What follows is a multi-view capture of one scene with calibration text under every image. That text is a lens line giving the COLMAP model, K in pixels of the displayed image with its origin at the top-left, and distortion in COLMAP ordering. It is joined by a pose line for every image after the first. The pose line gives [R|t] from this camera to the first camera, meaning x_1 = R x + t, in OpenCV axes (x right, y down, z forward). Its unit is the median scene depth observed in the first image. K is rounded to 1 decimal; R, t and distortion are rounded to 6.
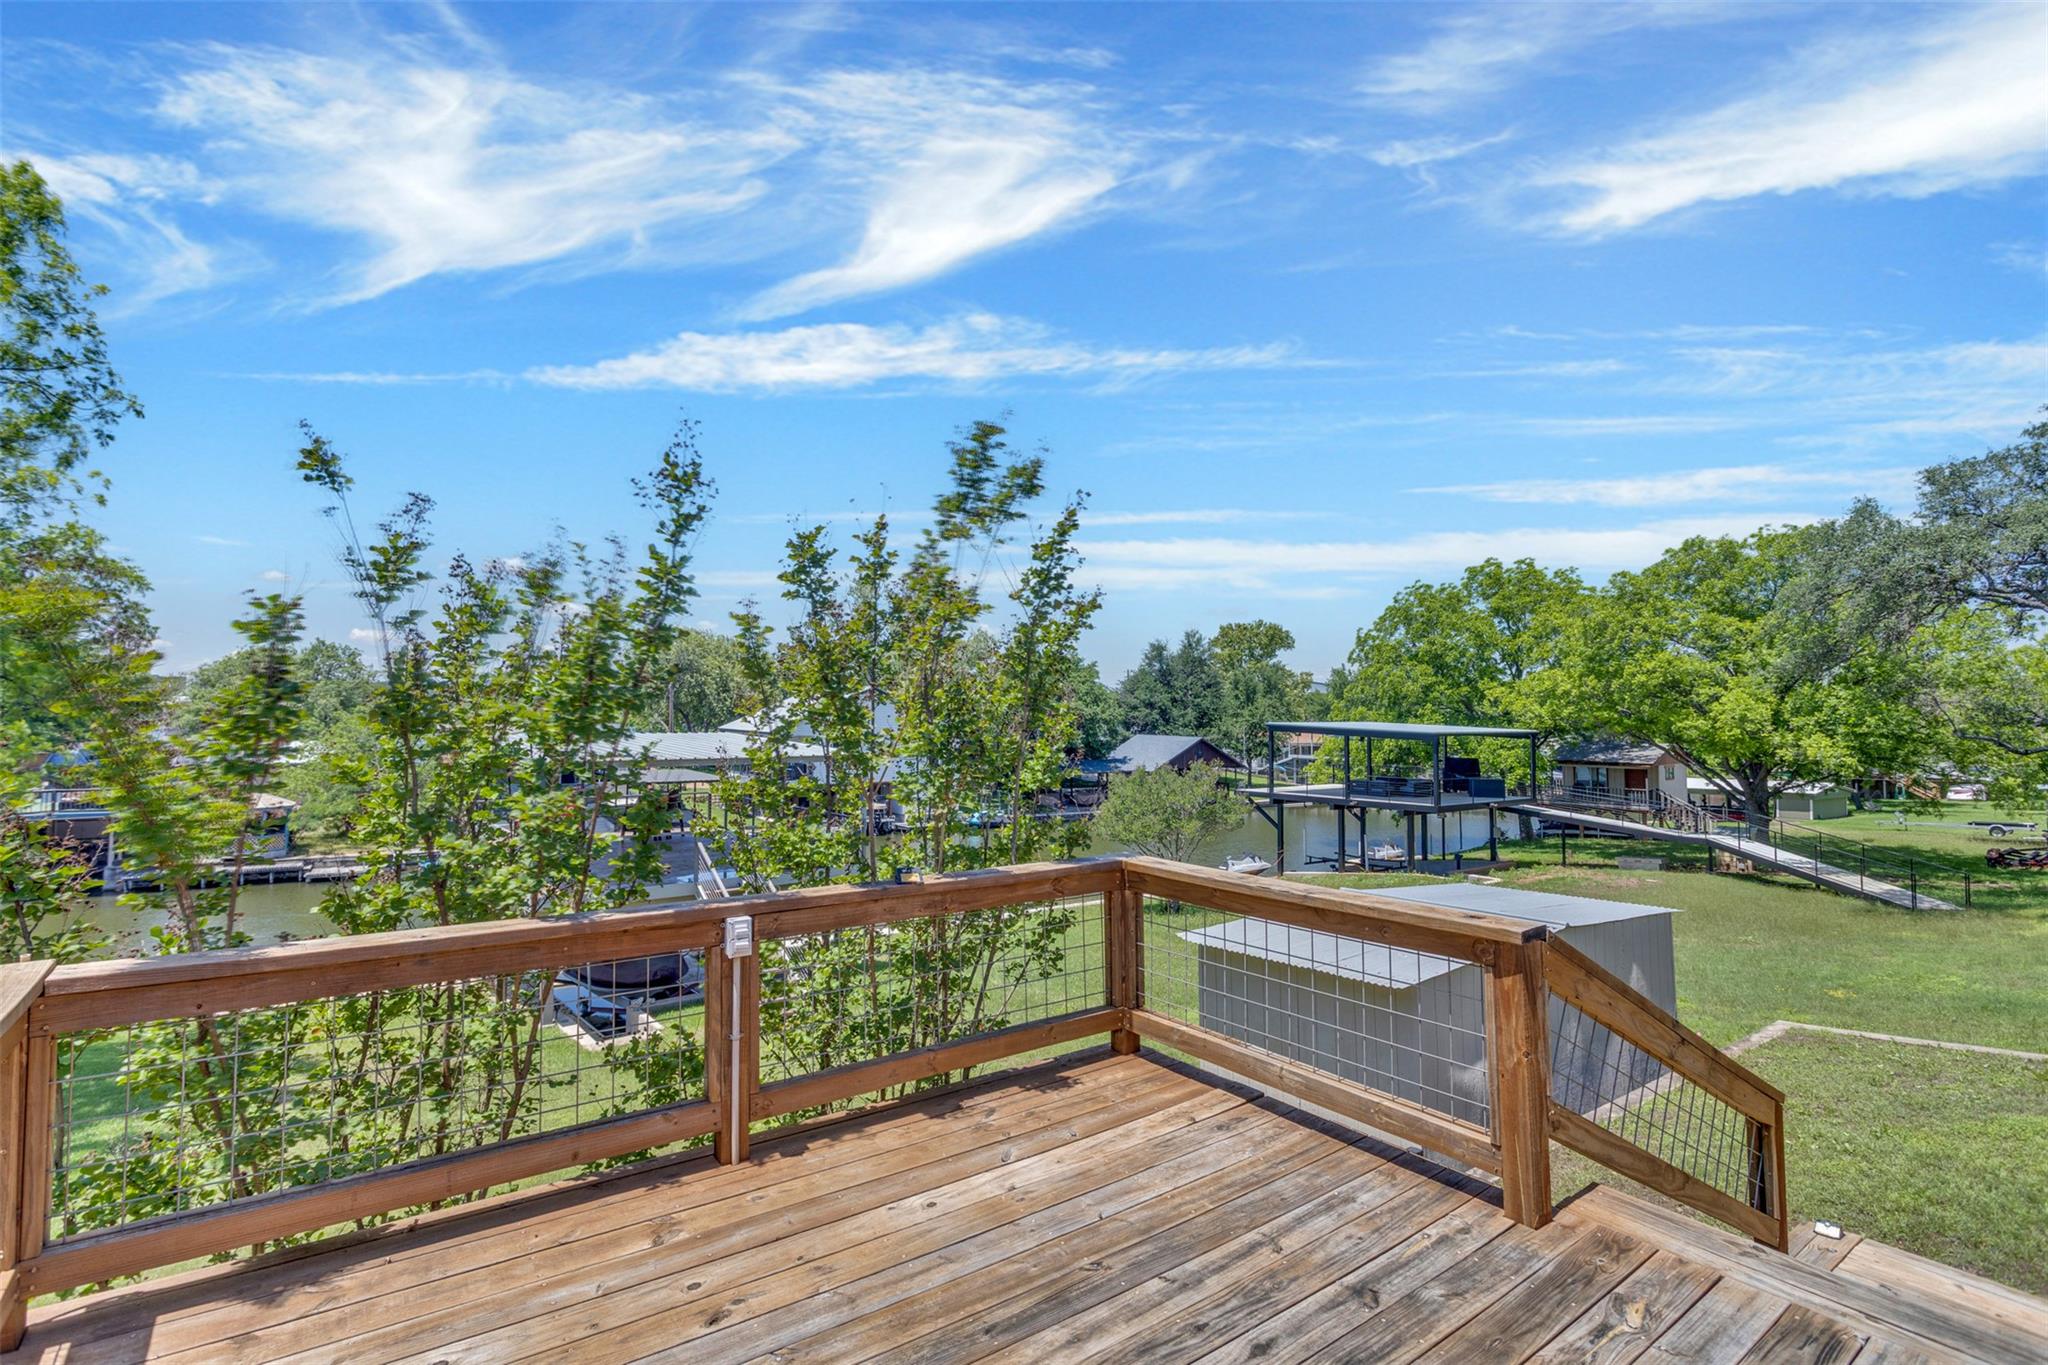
lens RADIAL K [[973.9, 0, 999.3], [0, 973.9, 662.2], [0, 0, 1]] dist [-0.014956, 0.003816]
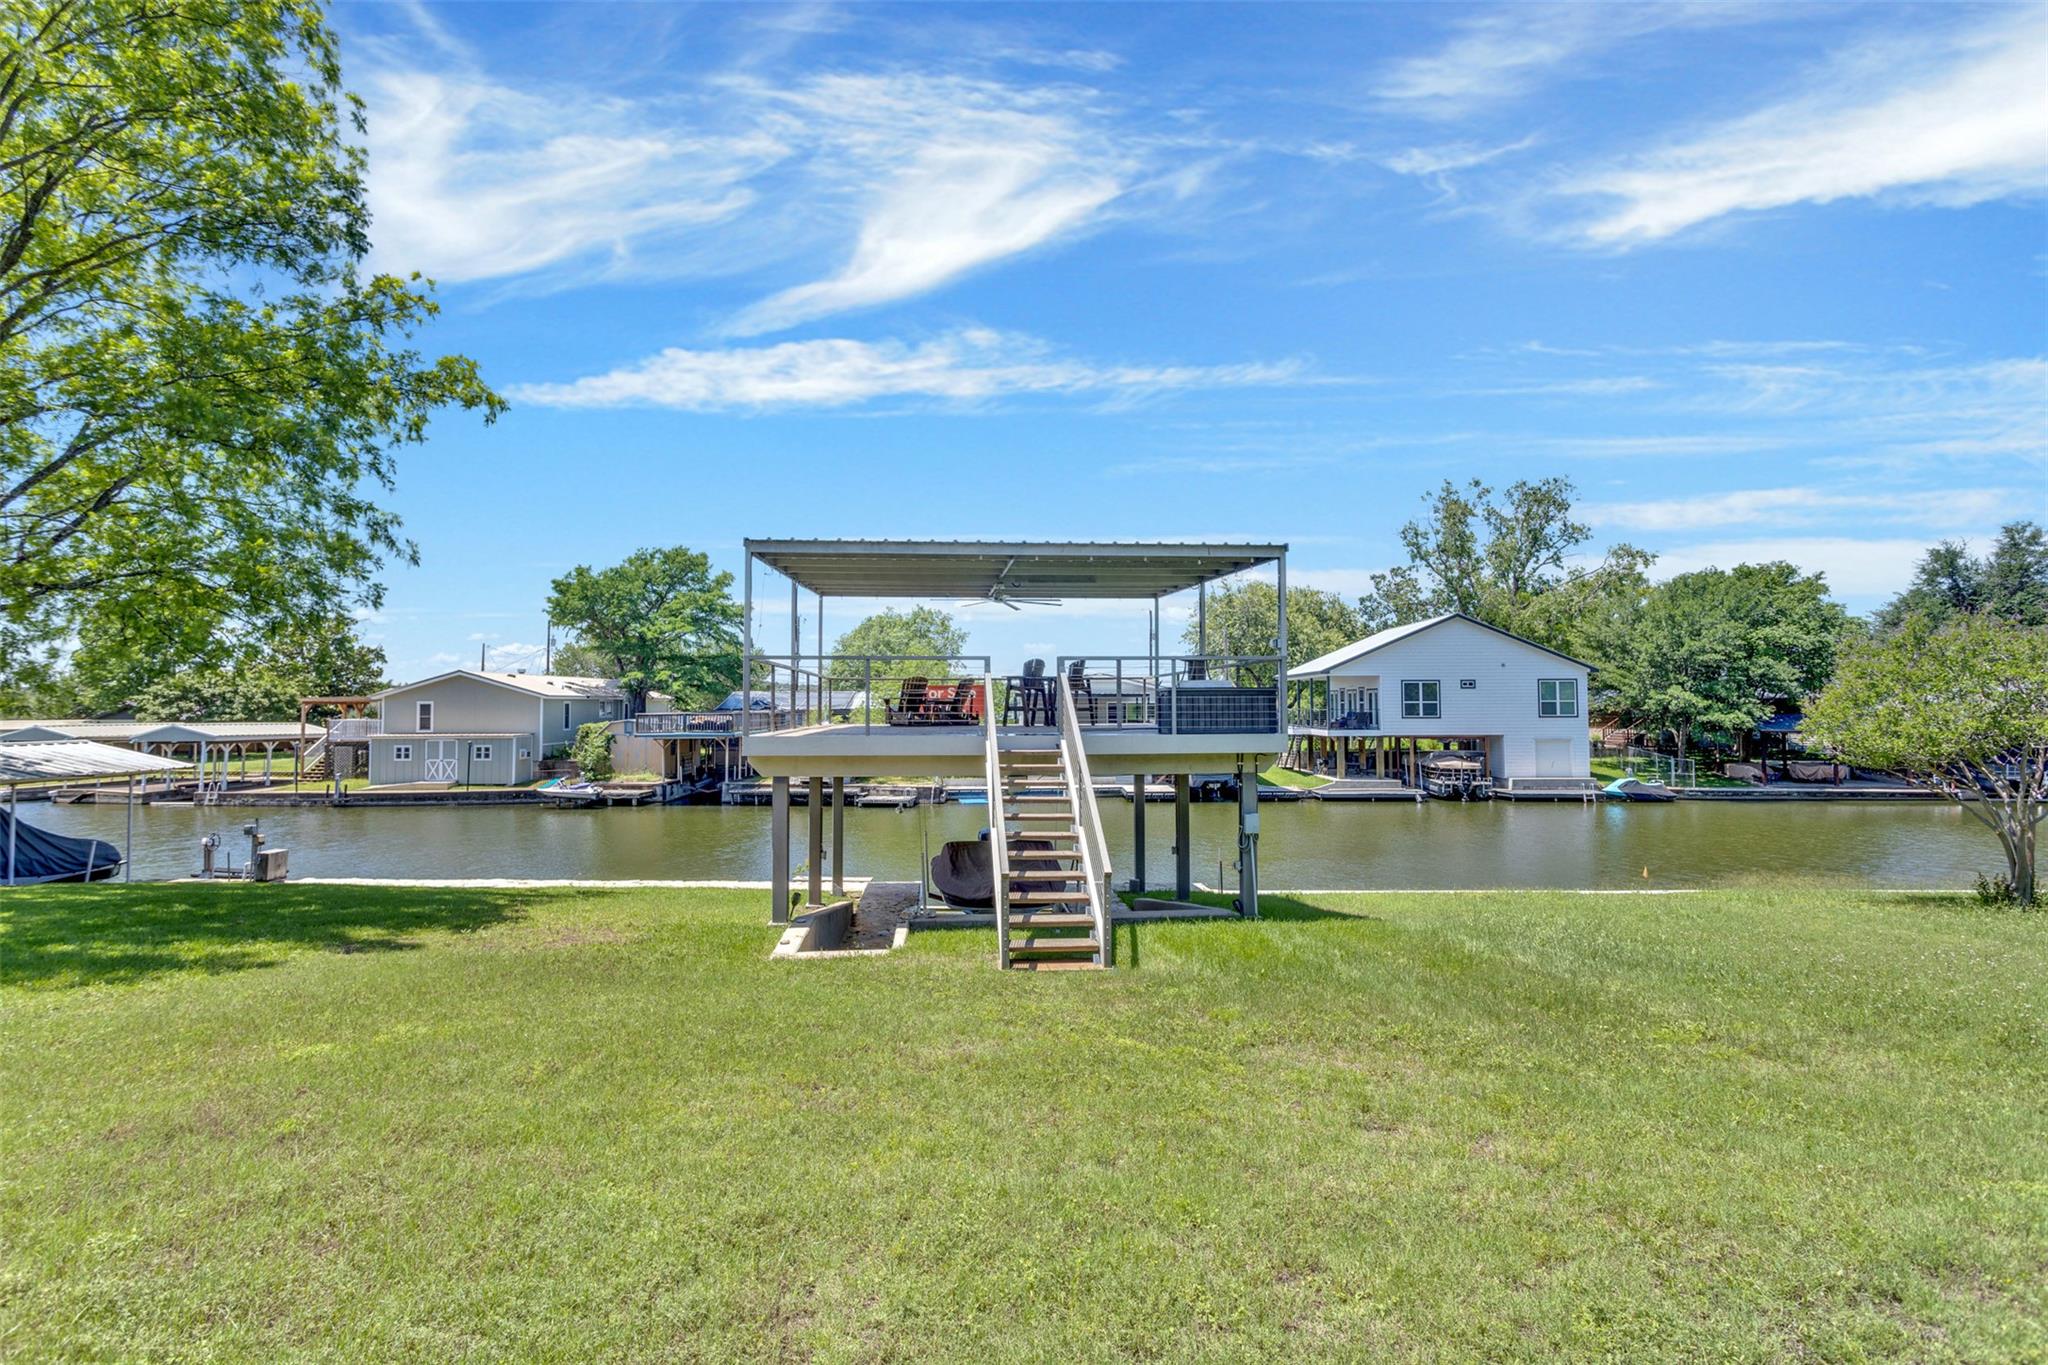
lens RADIAL K [[973.9, 0, 1009.7], [0, 973.9, 664.0], [0, 0, 1]] dist [-0.014956, 0.003816]
pose [[0.818742, -0.033700, -0.573172, 0.022002], [0.036435, 0.999314, -0.006710, 0.055813], [0.573004, -0.015390, 0.819408, 0.146381]]
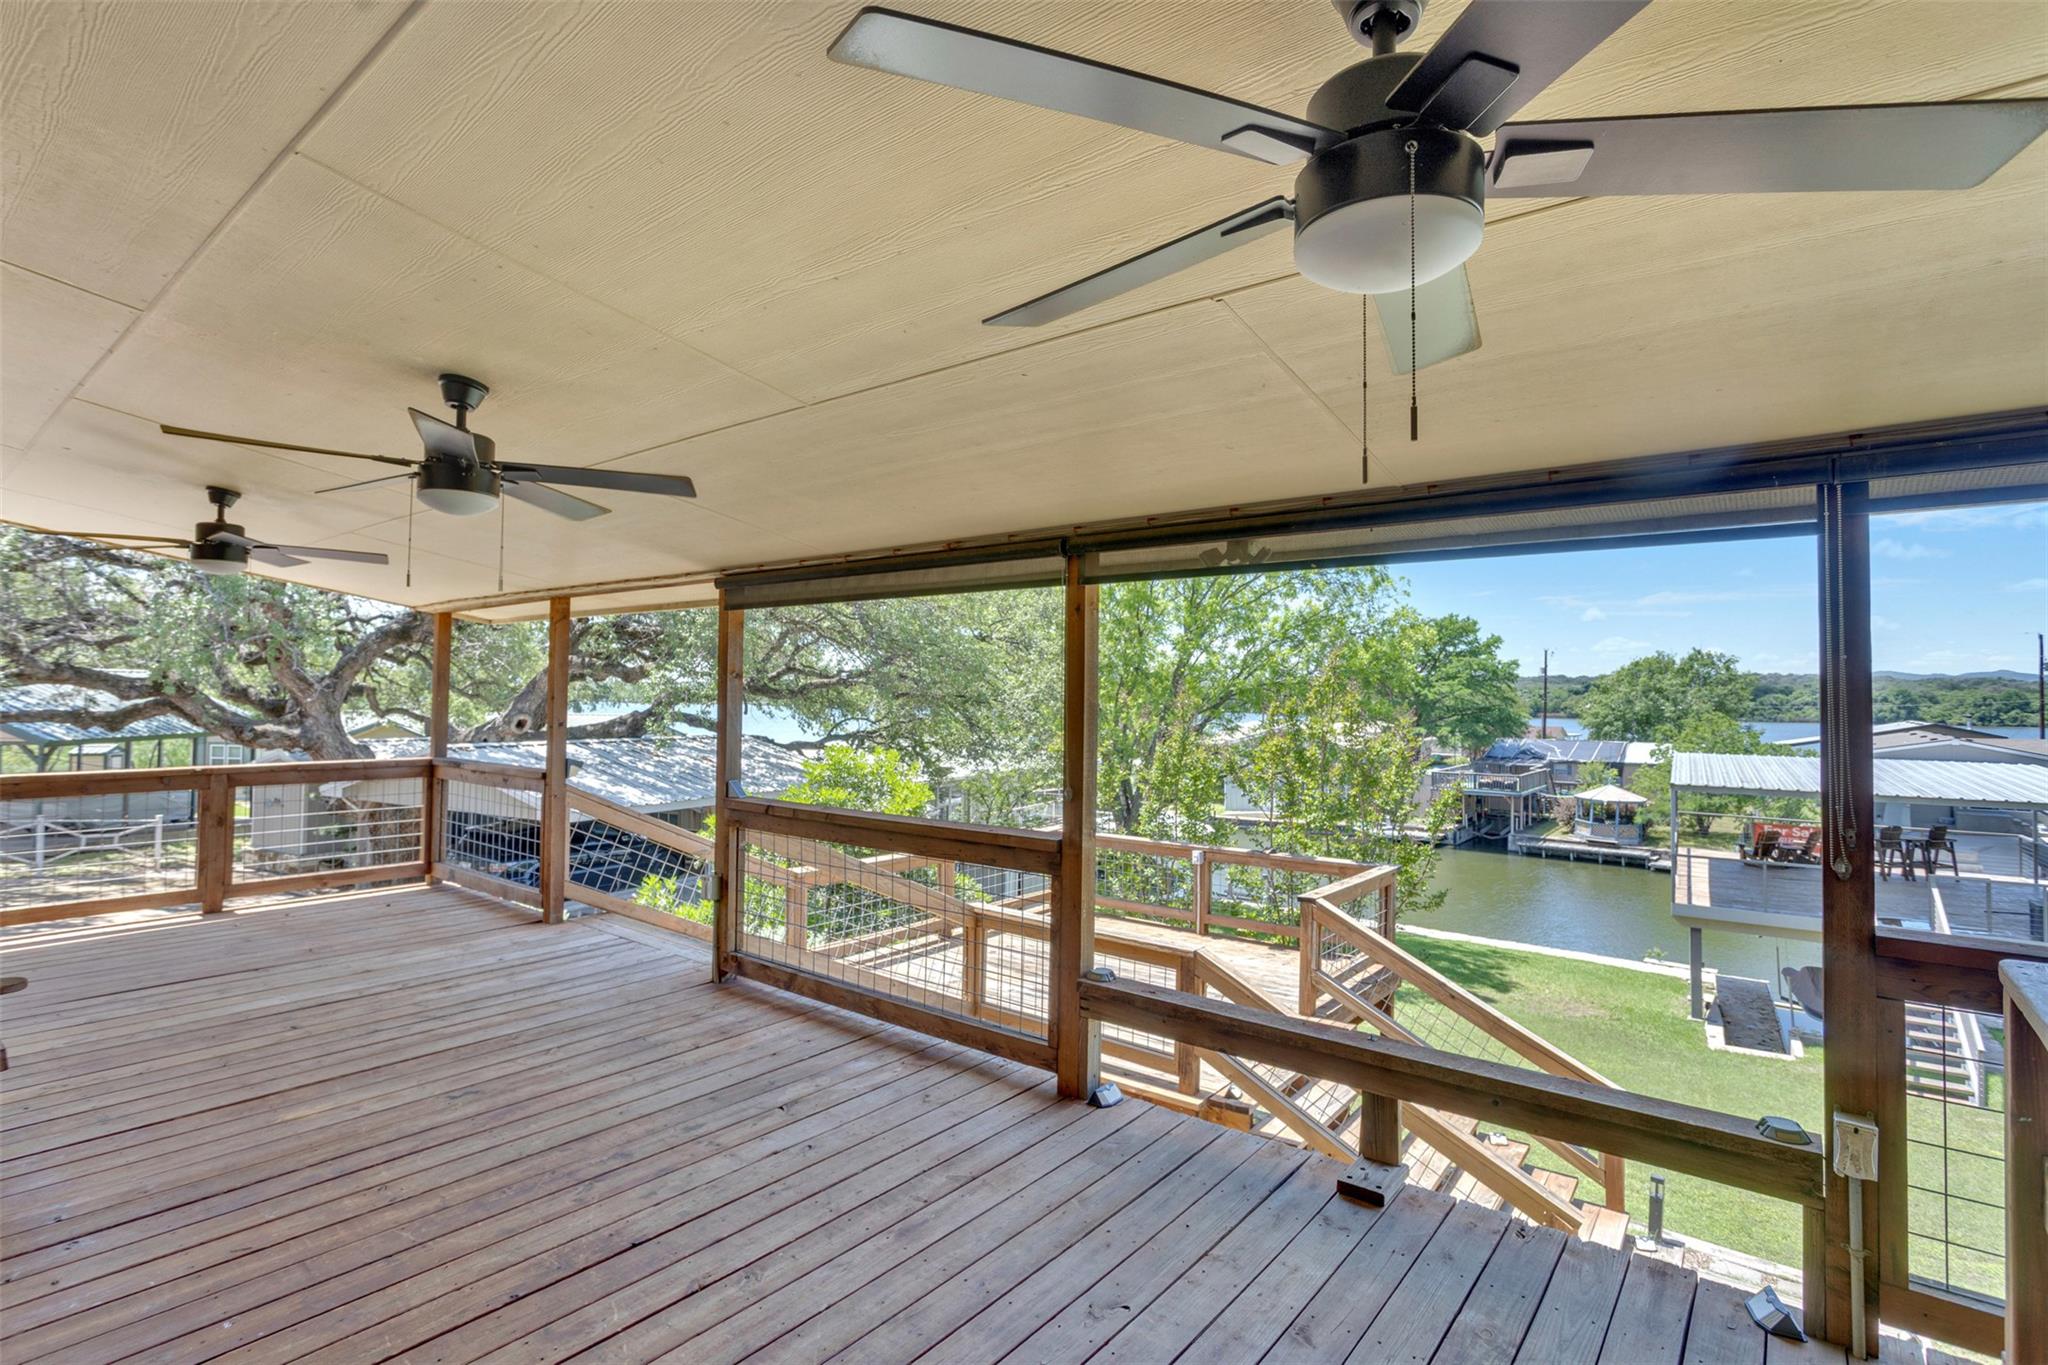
lens RADIAL K [[973.9, 0, 1026.2], [0, 973.9, 663.1], [0, 0, 1]] dist [-0.014956, 0.003816]
pose [[0.286402, -0.033563, -0.957522, 0.110863], [0.038992, 0.998967, -0.023353, -0.011376], [0.957316, -0.030647, 0.287414, -0.014337]]
